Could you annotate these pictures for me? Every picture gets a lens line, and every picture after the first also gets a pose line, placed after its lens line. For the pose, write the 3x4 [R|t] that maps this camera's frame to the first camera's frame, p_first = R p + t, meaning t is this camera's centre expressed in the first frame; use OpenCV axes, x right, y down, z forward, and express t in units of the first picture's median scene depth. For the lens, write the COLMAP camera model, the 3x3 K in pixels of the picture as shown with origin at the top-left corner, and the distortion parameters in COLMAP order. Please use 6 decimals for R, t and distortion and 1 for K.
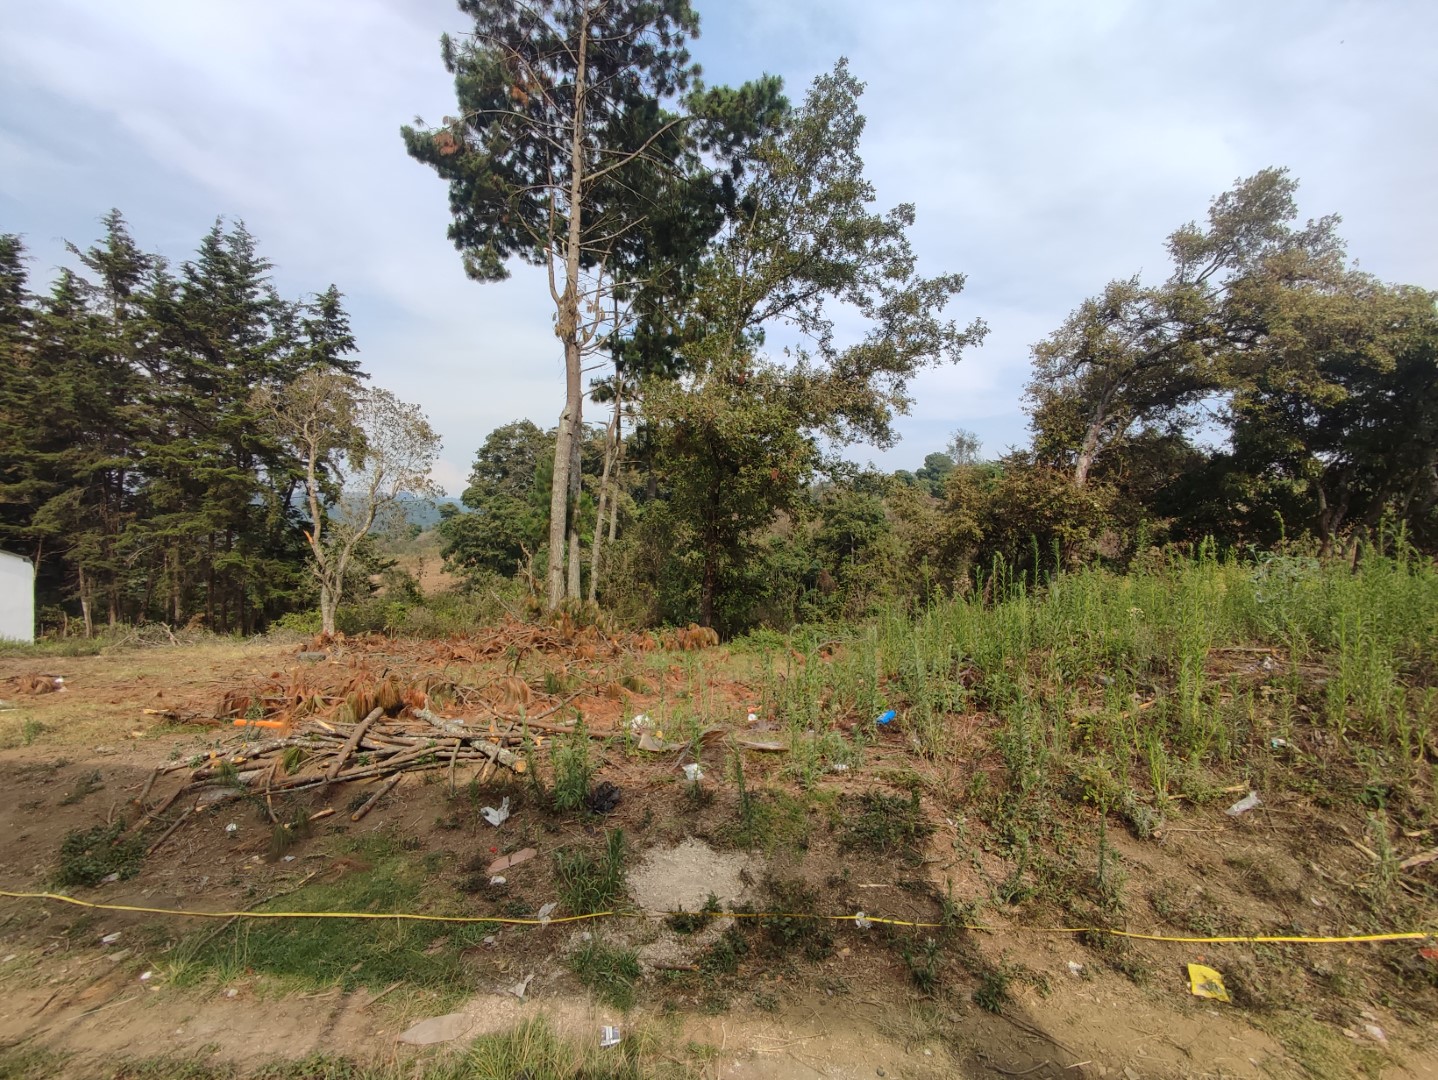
lens RADIAL K [[652.1, 0, 715.4], [0, 652.1, 547.1], [0, 0, 1]] dist [0.001176, -0.006113]
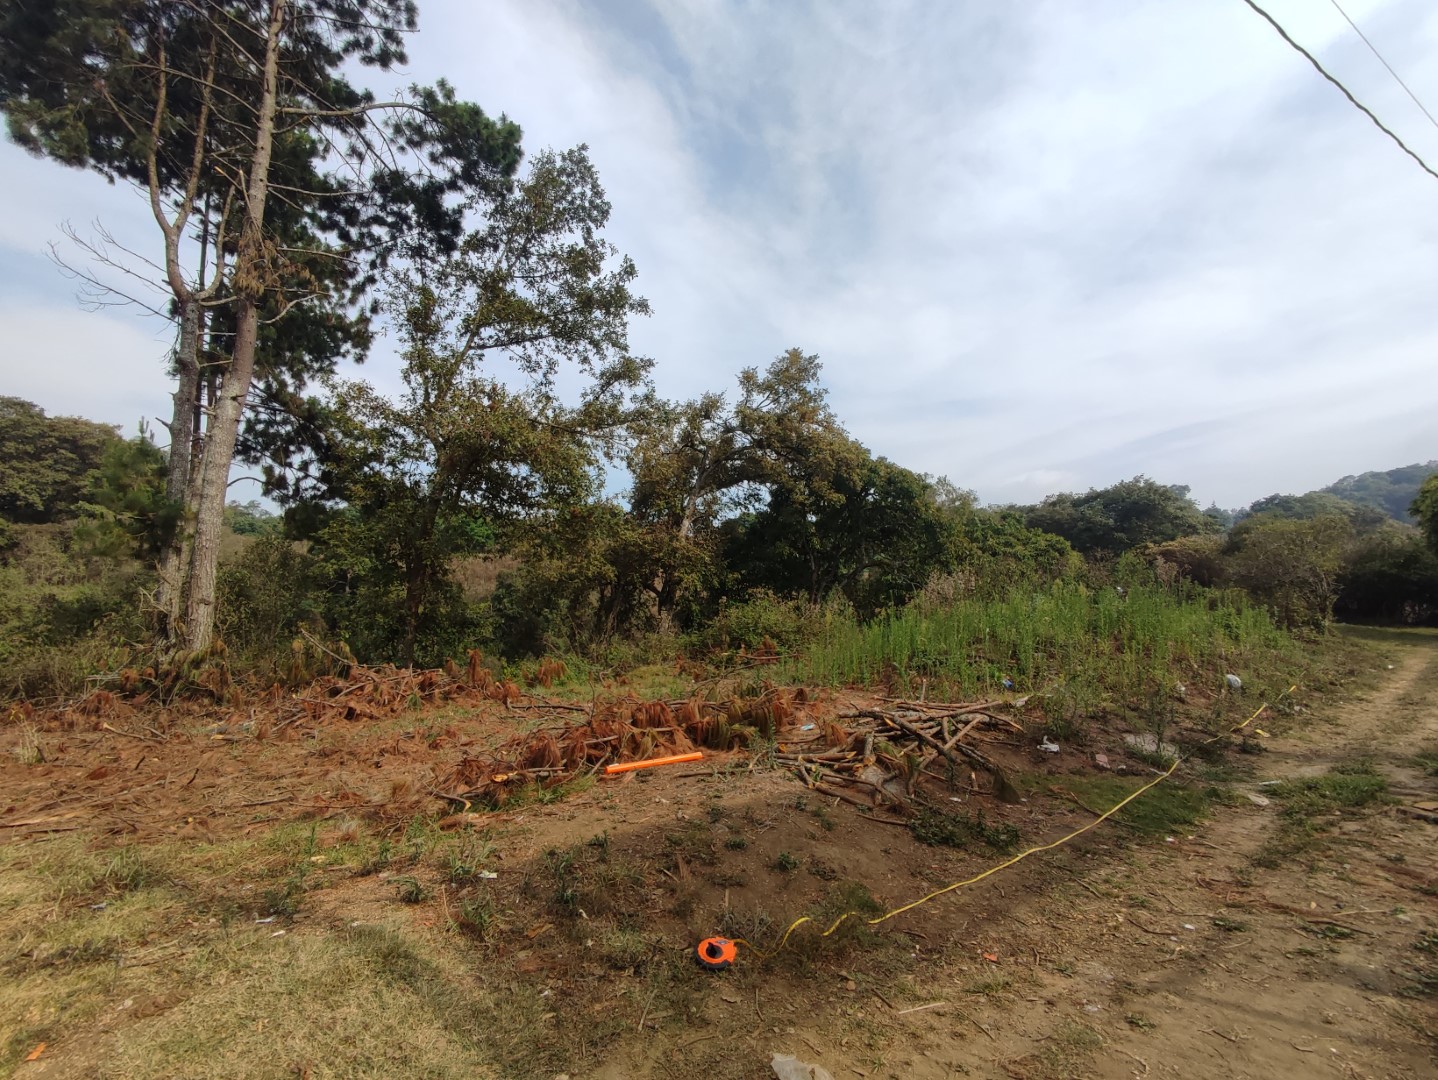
lens RADIAL K [[652.1, 0, 715.4], [0, 652.1, 547.1], [0, 0, 1]] dist [0.001176, -0.006113]
pose [[0.674331, 0.069586, 0.735144, -0.262343], [-0.020913, 0.996950, -0.075184, 0.009683], [-0.738133, 0.035325, 0.673729, 0.067763]]
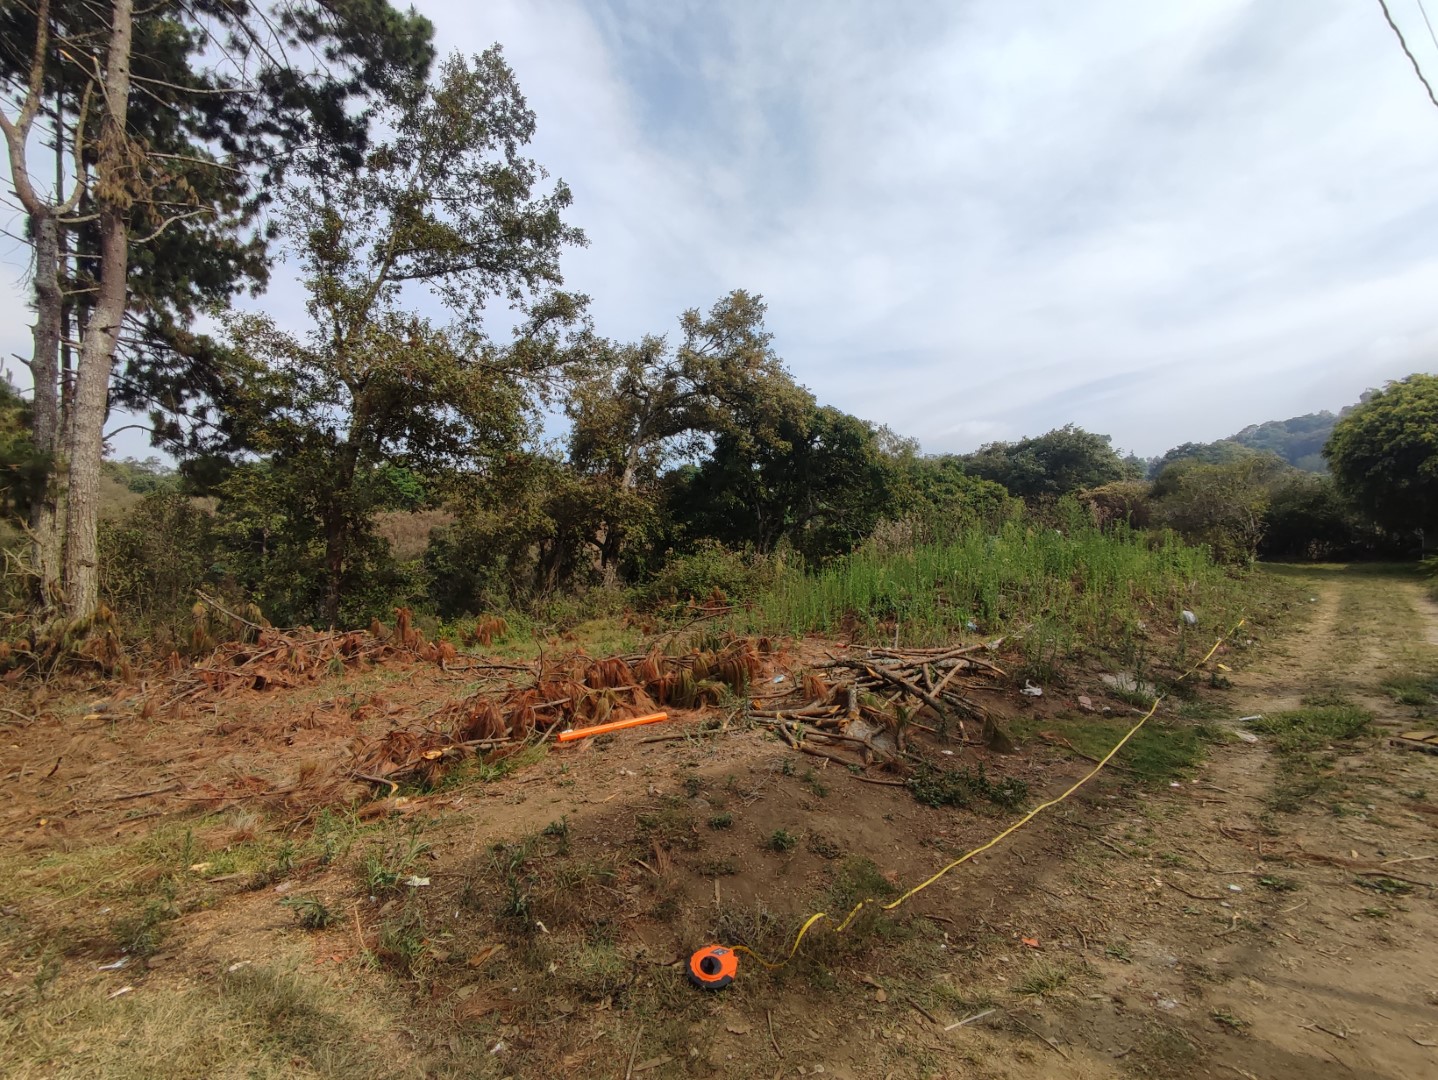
lens RADIAL K [[652.1, 0, 715.4], [0, 652.1, 547.1], [0, 0, 1]] dist [0.001176, -0.006113]
pose [[0.605932, 0.003980, 0.795507, -0.248744], [-0.000259, 0.999988, -0.004806, 0.012826], [-0.795517, 0.002706, 0.605926, 0.087633]]
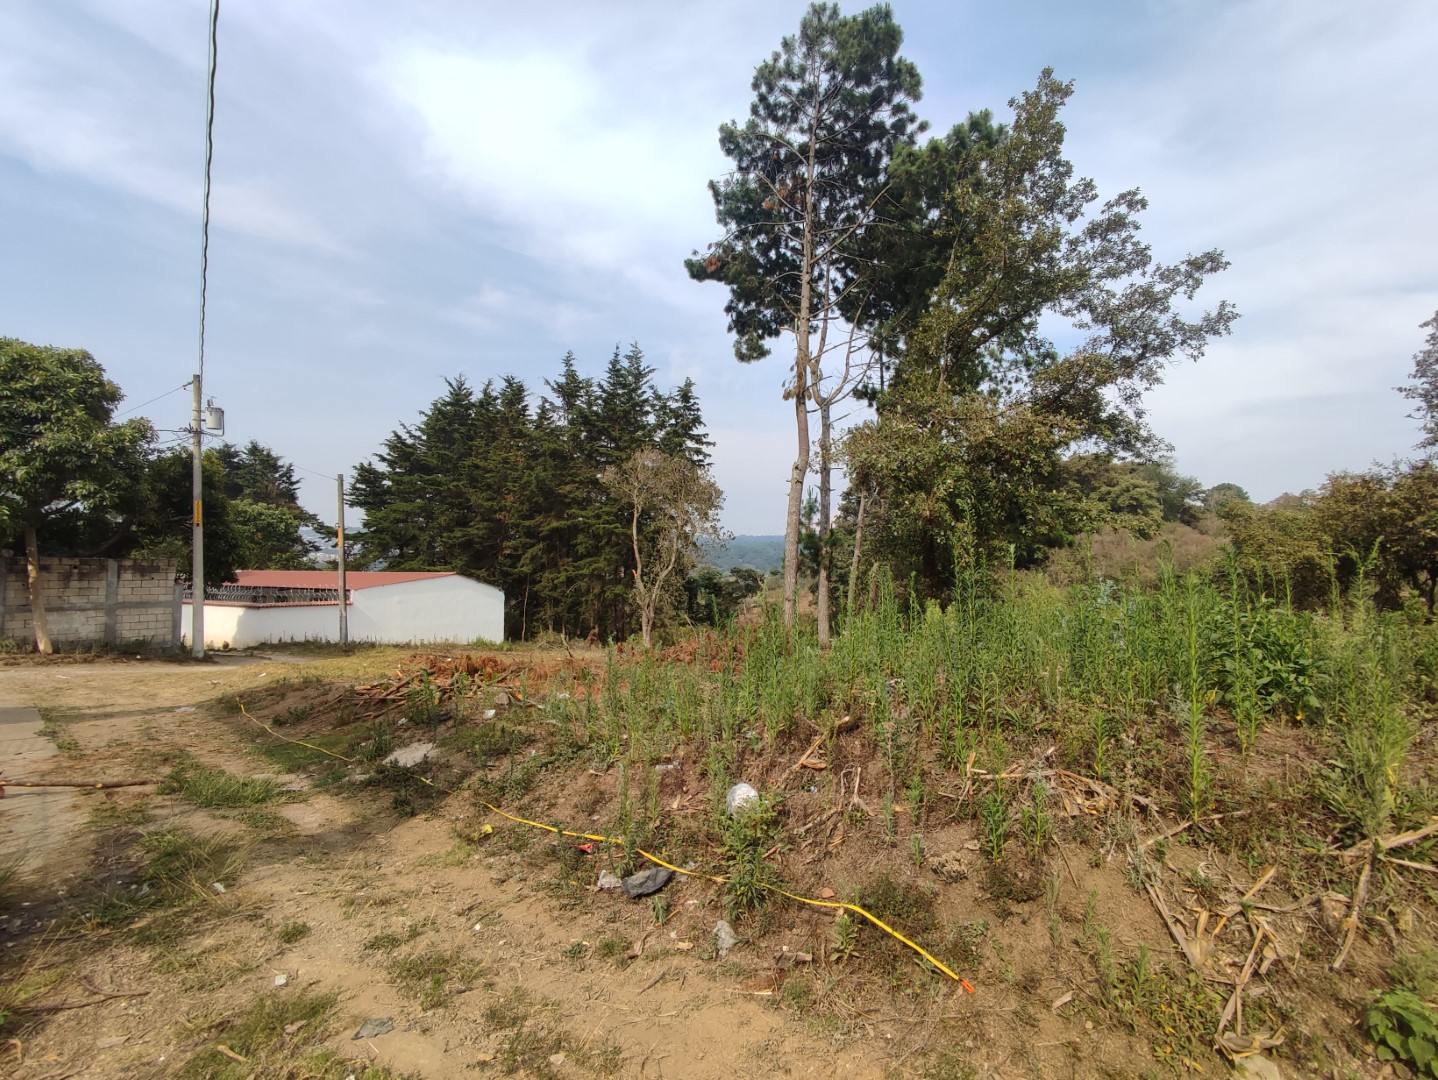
lens RADIAL K [[652.1, 0, 715.4], [0, 652.1, 547.1], [0, 0, 1]] dist [0.001176, -0.006113]
pose [[0.828645, -0.032145, -0.558851, 0.188161], [0.000654, 0.998405, -0.056459, 0.004118], [0.559775, 0.046419, 0.827344, -0.017219]]
